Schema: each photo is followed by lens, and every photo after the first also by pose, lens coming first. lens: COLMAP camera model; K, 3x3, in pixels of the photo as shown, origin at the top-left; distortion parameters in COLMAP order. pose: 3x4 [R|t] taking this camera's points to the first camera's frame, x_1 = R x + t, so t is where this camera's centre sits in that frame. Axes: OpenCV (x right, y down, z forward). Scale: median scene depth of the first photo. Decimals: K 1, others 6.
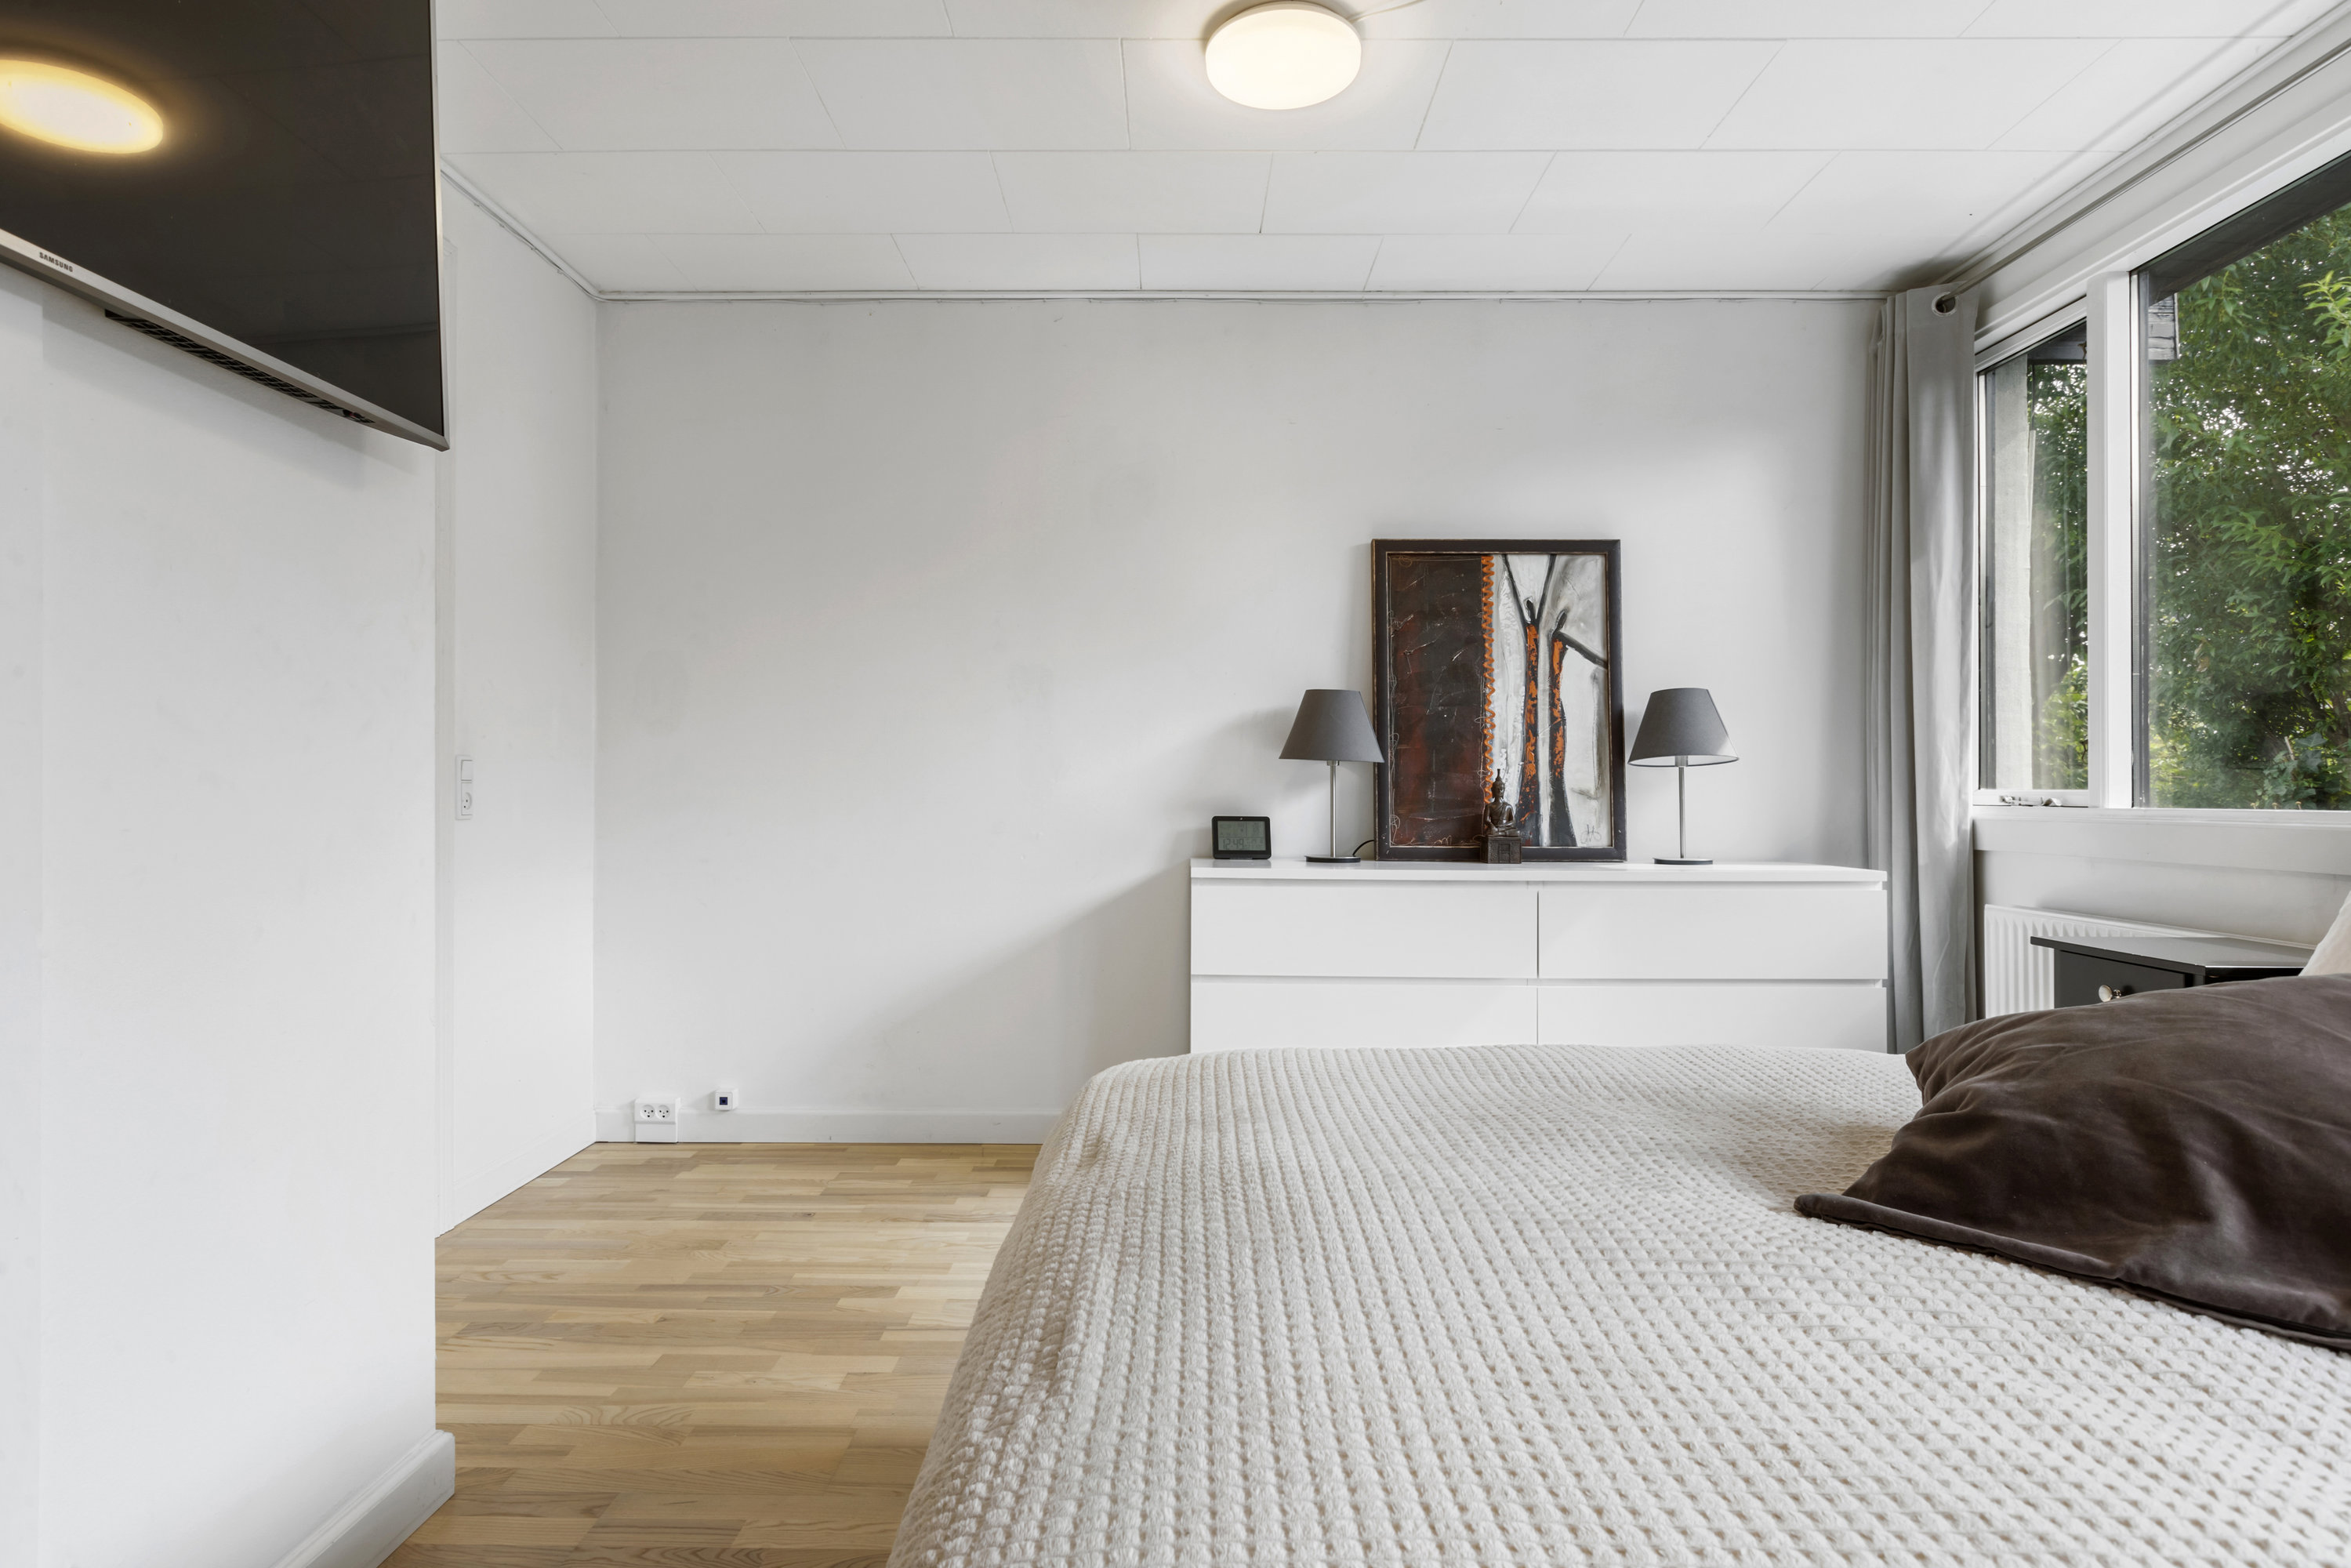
lens RADIAL K [[1292.1, 0, 1146.6], [0, 1292.1, 776.1], [0, 0, 1]] dist [0.001096, 0.000879]
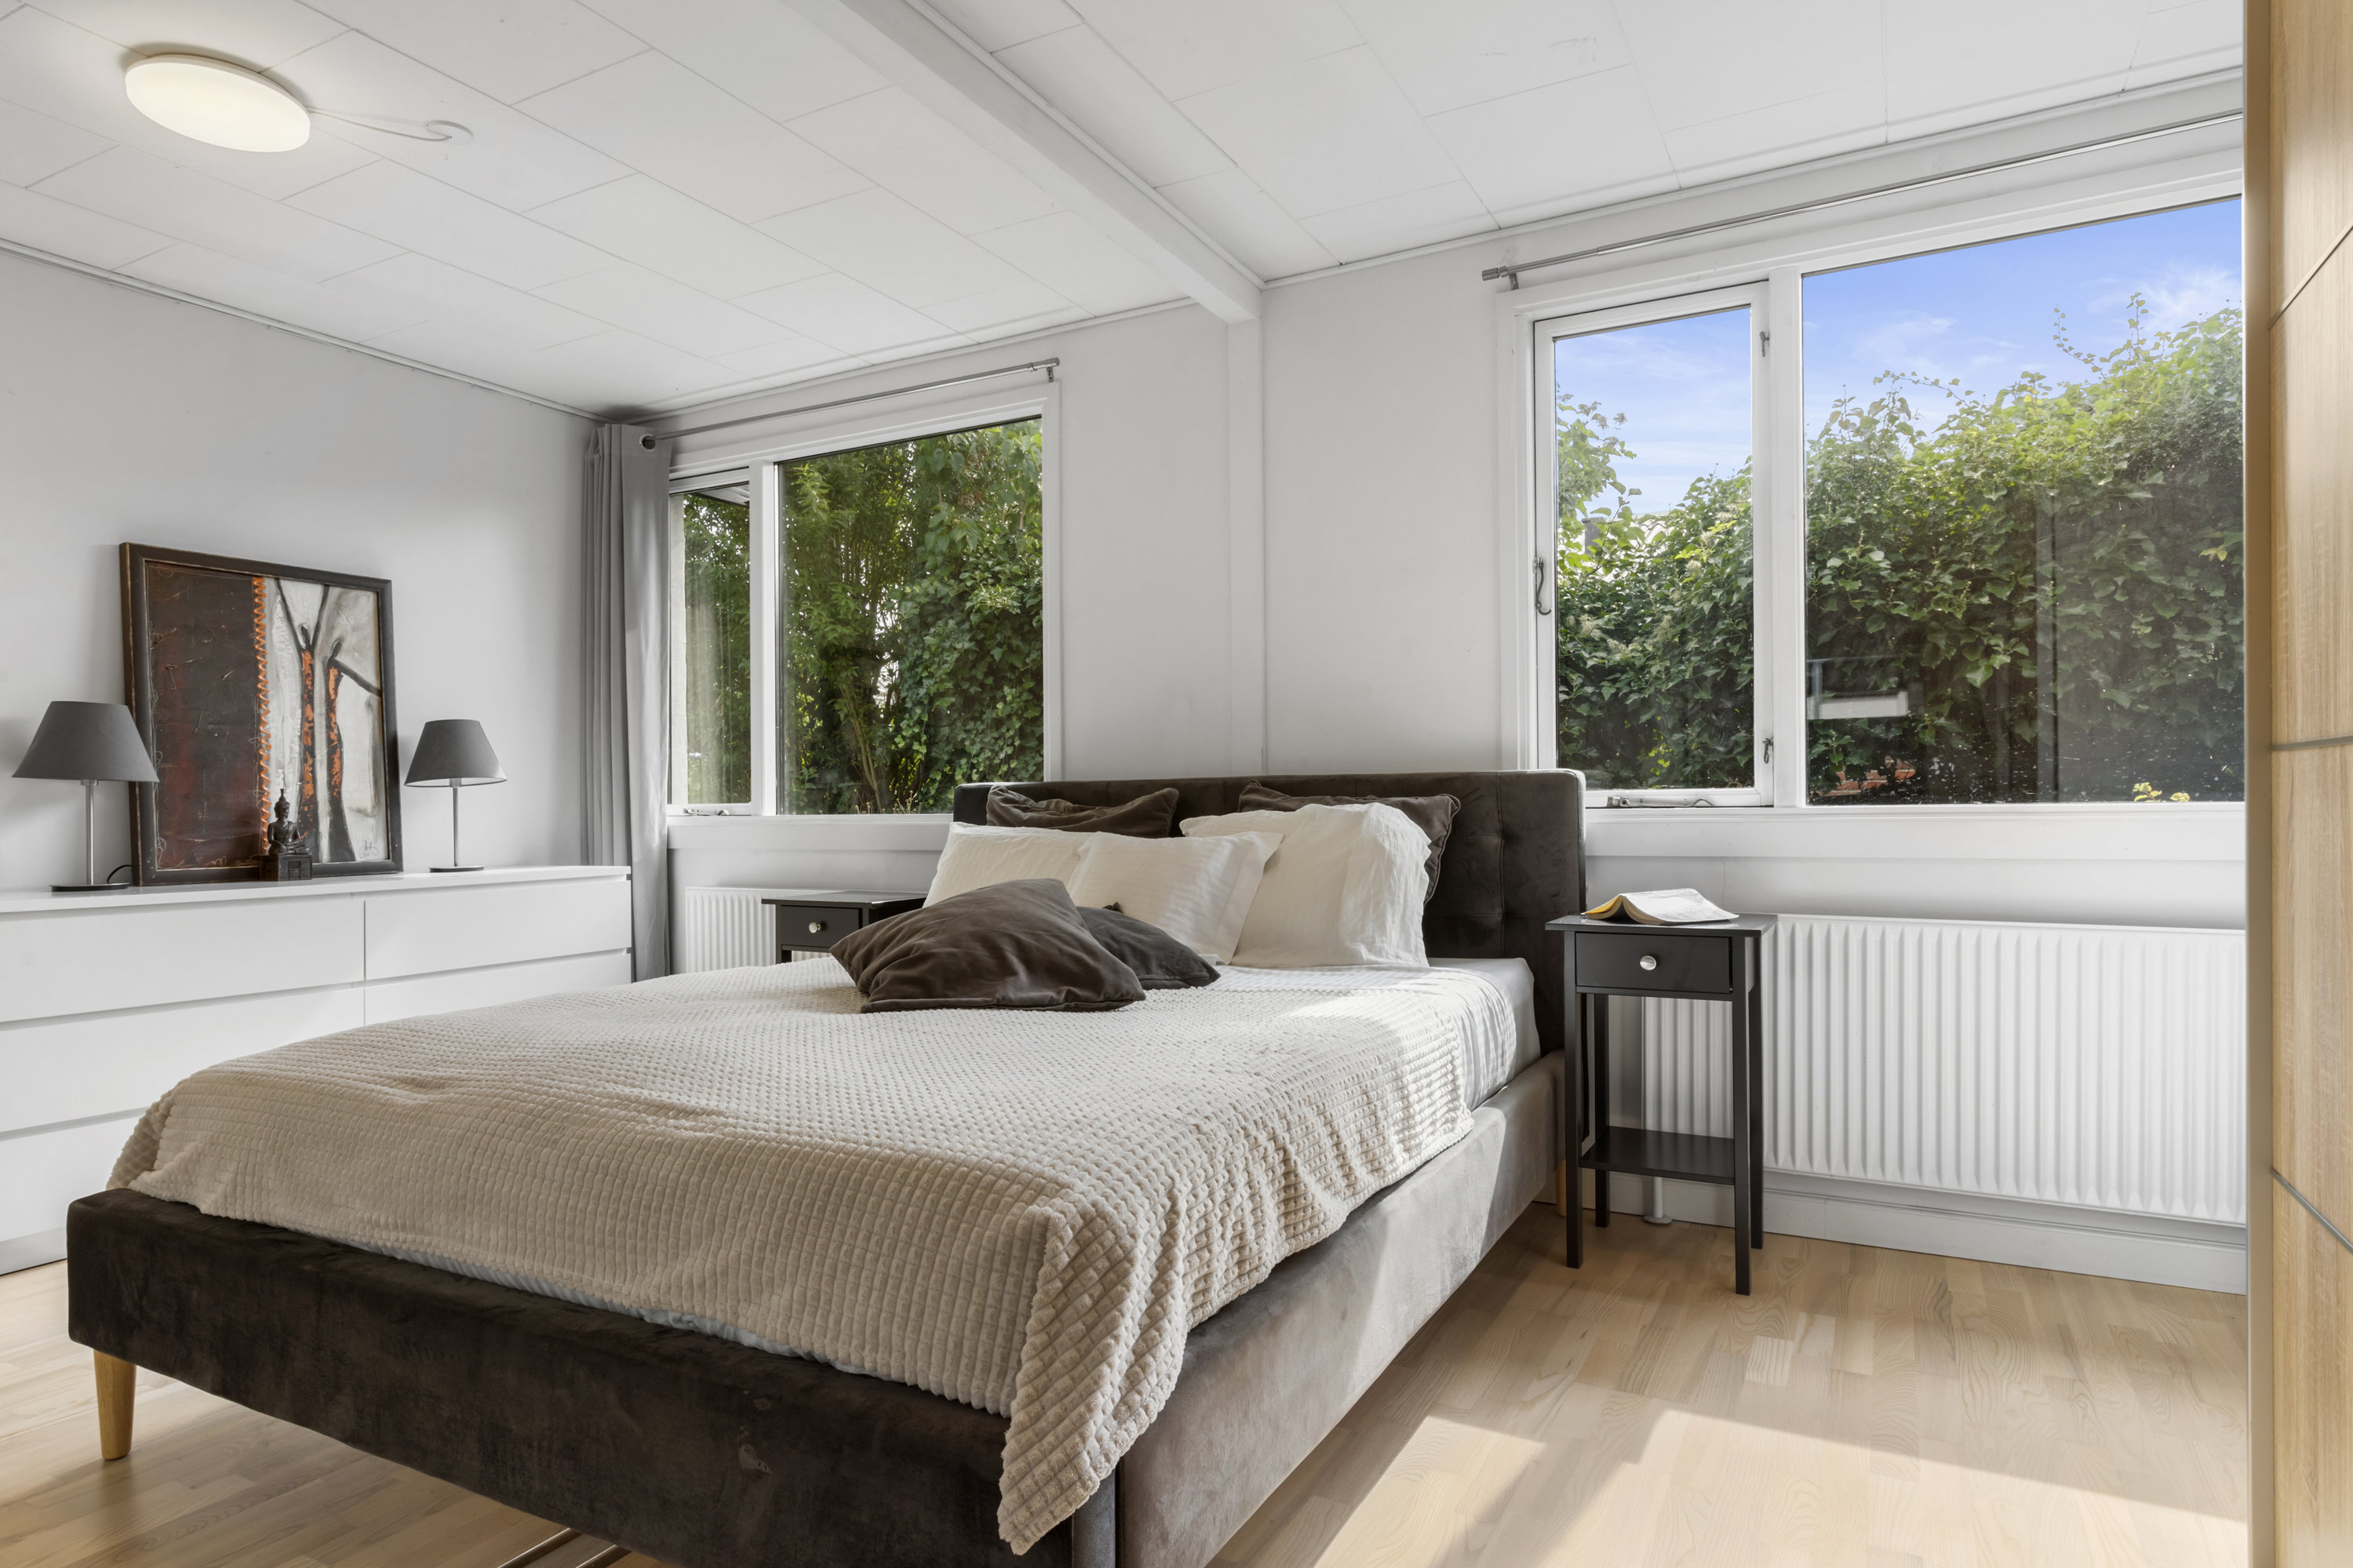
lens RADIAL K [[1293.0, 0, 1147.6], [0, 1293.0, 776.1], [0, 0, 1]] dist [0.001096, 0.000879]
pose [[0.490391, 0.009795, 0.871447, -0.280166], [0.002342, 0.999918, -0.012557, -0.001186], [-0.871499, 0.008198, 0.490328, -0.100349]]
